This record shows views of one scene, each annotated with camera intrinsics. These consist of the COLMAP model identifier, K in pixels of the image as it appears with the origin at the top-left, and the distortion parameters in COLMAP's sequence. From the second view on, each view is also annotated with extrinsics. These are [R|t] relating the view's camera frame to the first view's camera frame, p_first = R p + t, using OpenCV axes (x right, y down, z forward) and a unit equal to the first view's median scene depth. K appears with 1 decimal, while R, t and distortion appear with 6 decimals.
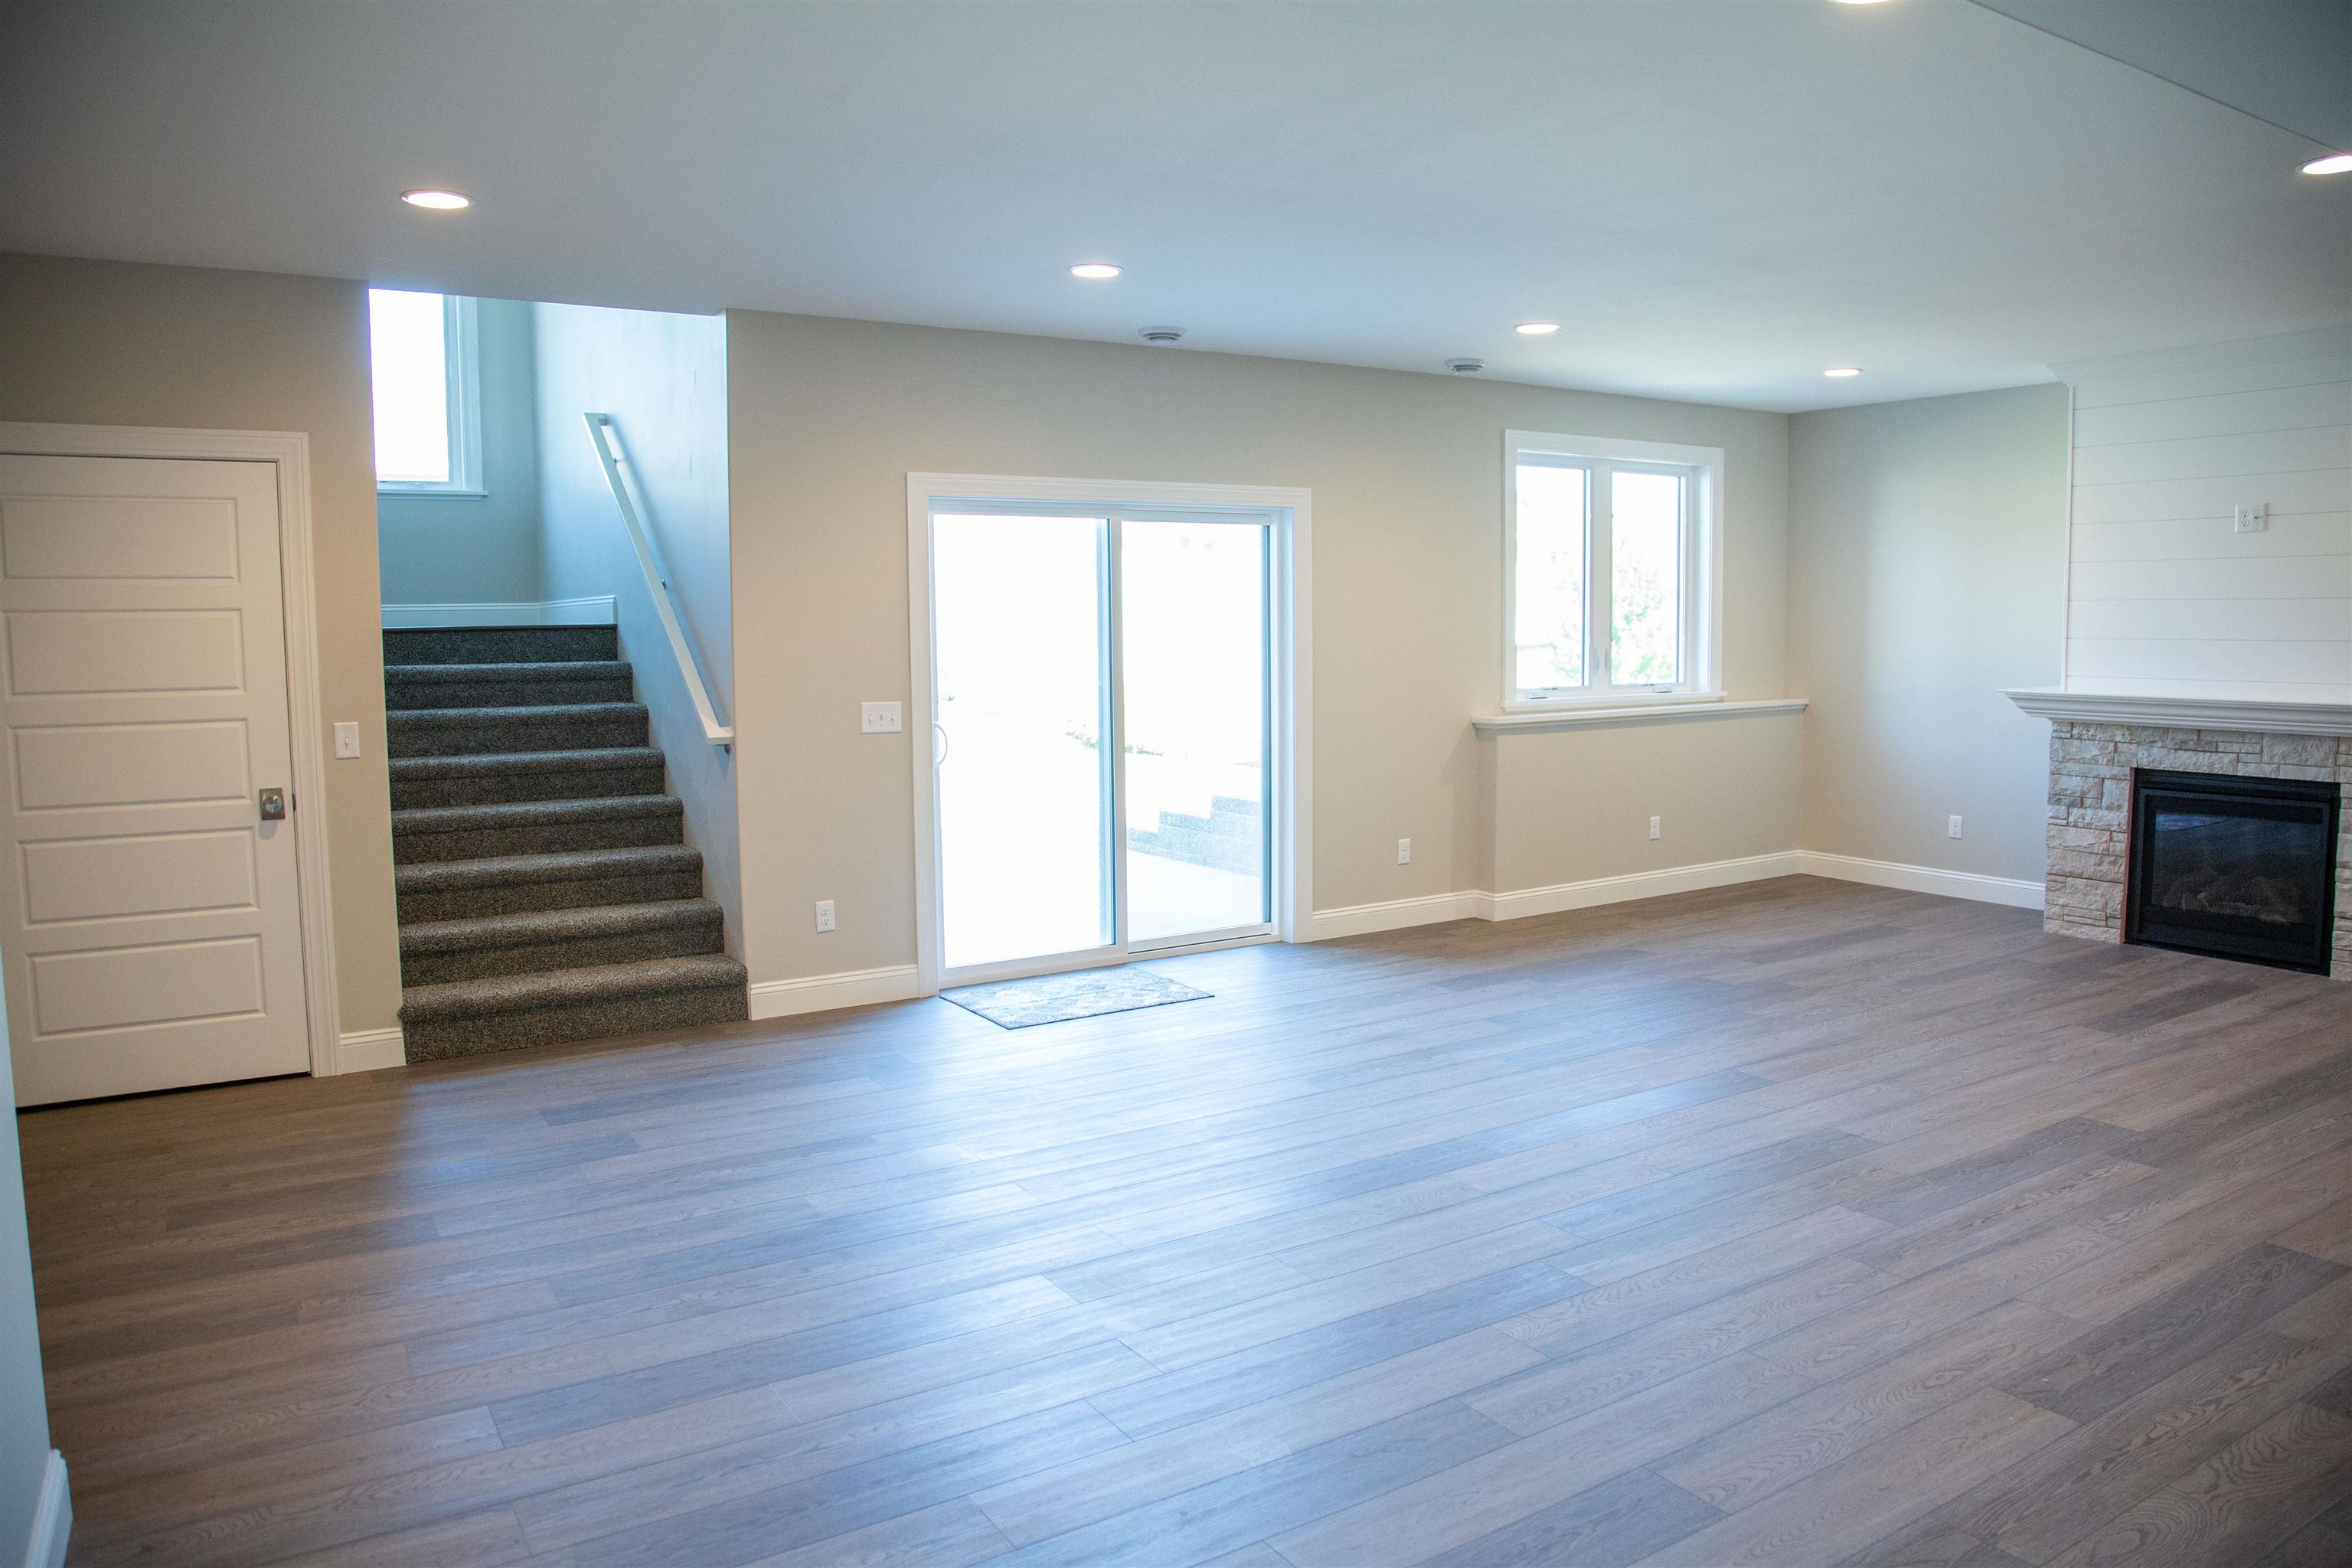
lens RADIAL K [[1623.6, 0, 1161.7], [0, 1623.6, 777.3], [0, 0, 1]] dist [-0.130119, 0.068841]
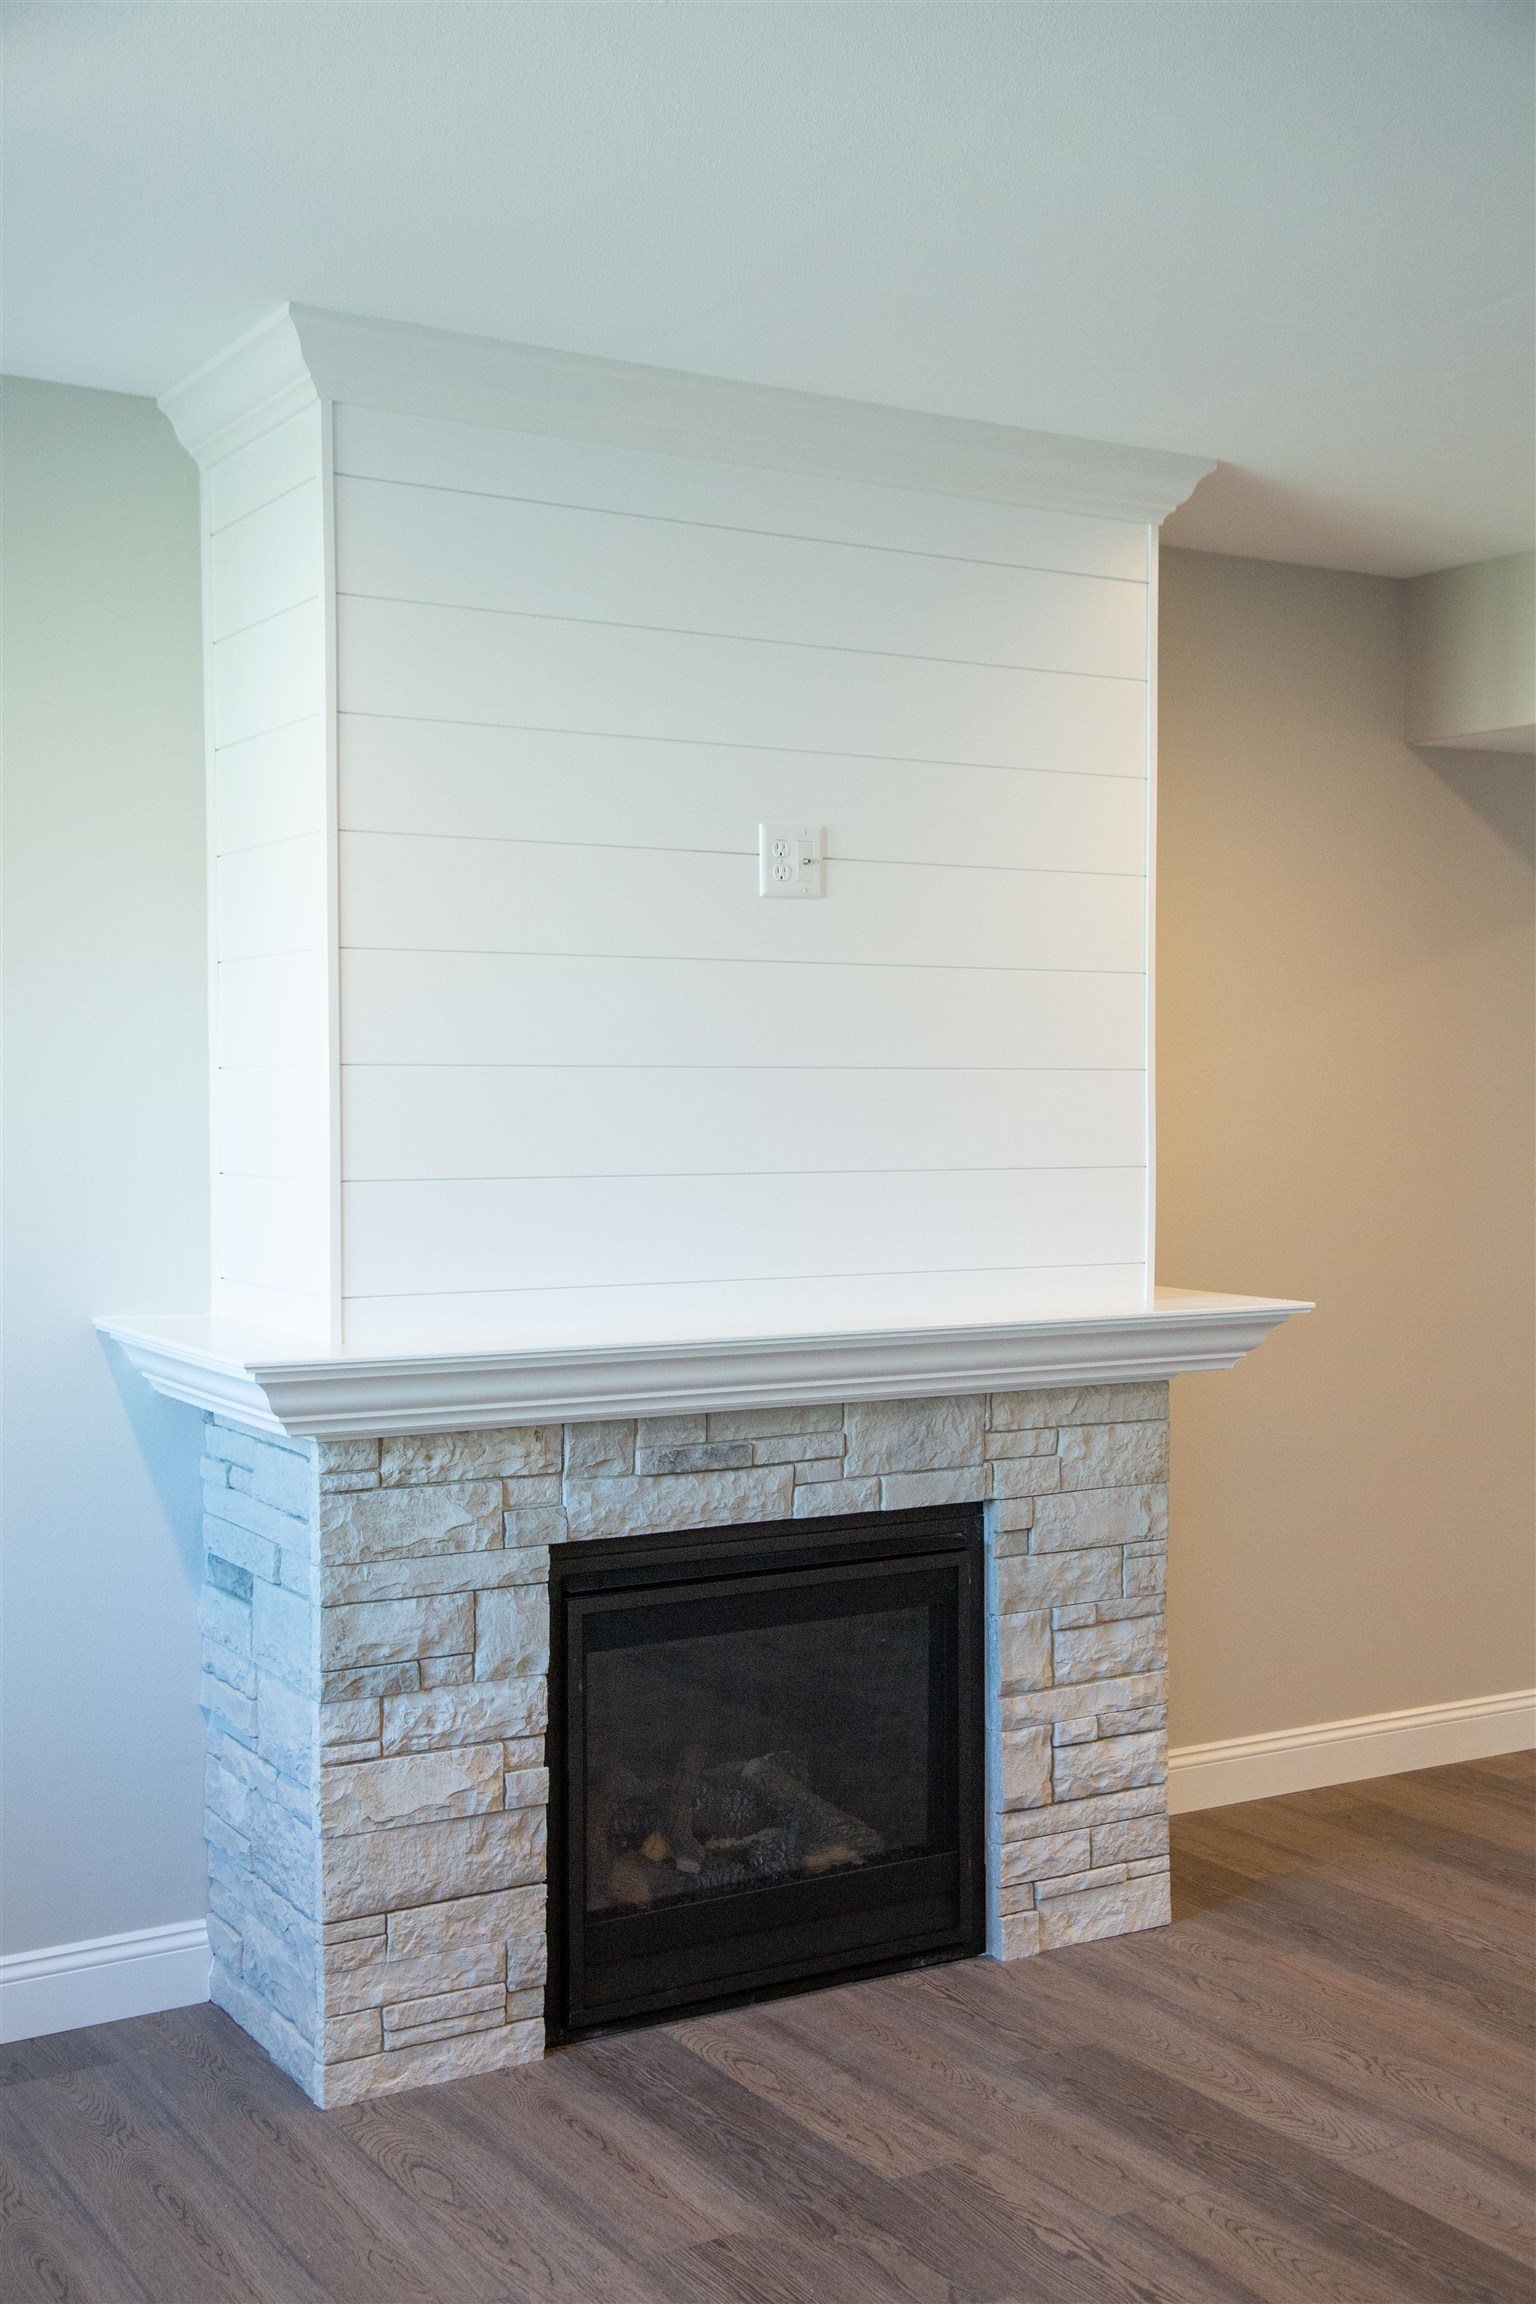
lens RADIAL K [[2539.8, 0, 763.4], [0, 2539.8, 1161.2], [0, 0, 1]] dist [0.018406, 0.000000]
pose [[0.001694, -0.017841, 0.999839, 0.062864], [0.096042, 0.995222, 0.017596, -0.109078], [-0.995376, 0.095997, 0.003399, 1.058397]]
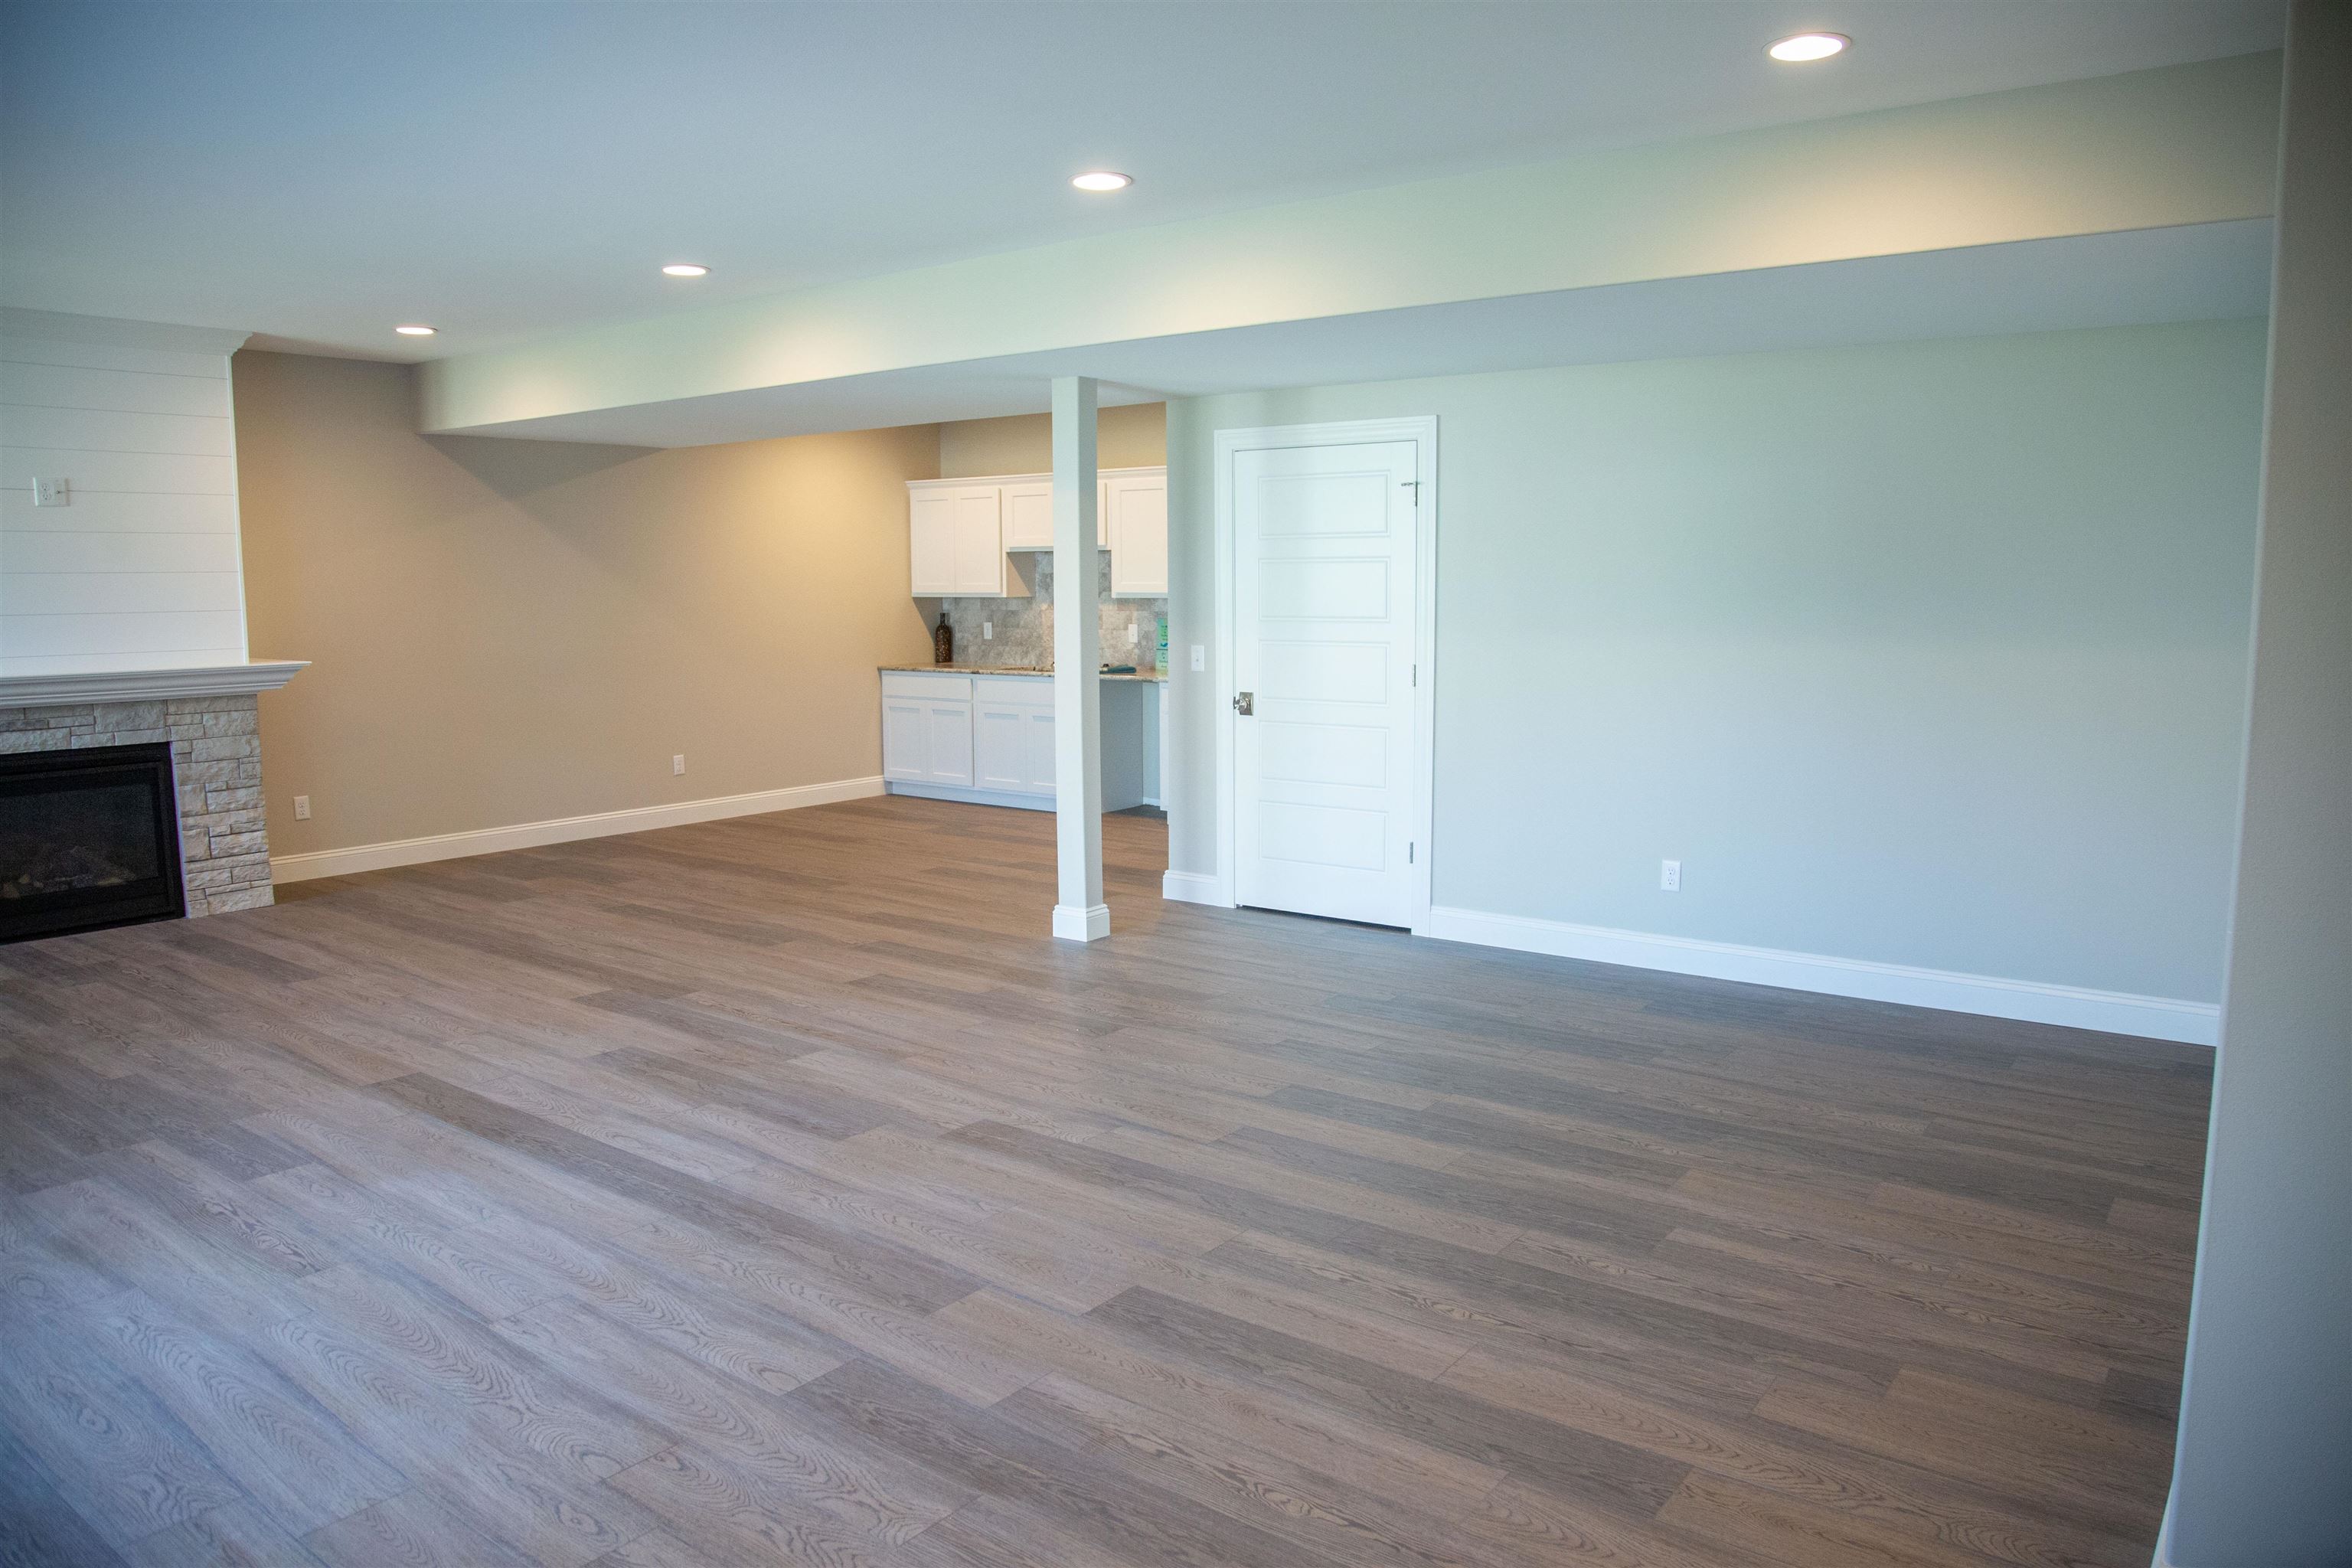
lens RADIAL K [[1623.6, 0, 1194.3], [0, 1623.6, 776.7], [0, 0, 1]] dist [-0.130119, 0.068841]
pose [[-0.373364, -0.101433, 0.922123, -0.532614], [0.096377, 0.984385, 0.147304, -0.064637], [-0.922665, 0.143870, -0.357758, 0.731388]]
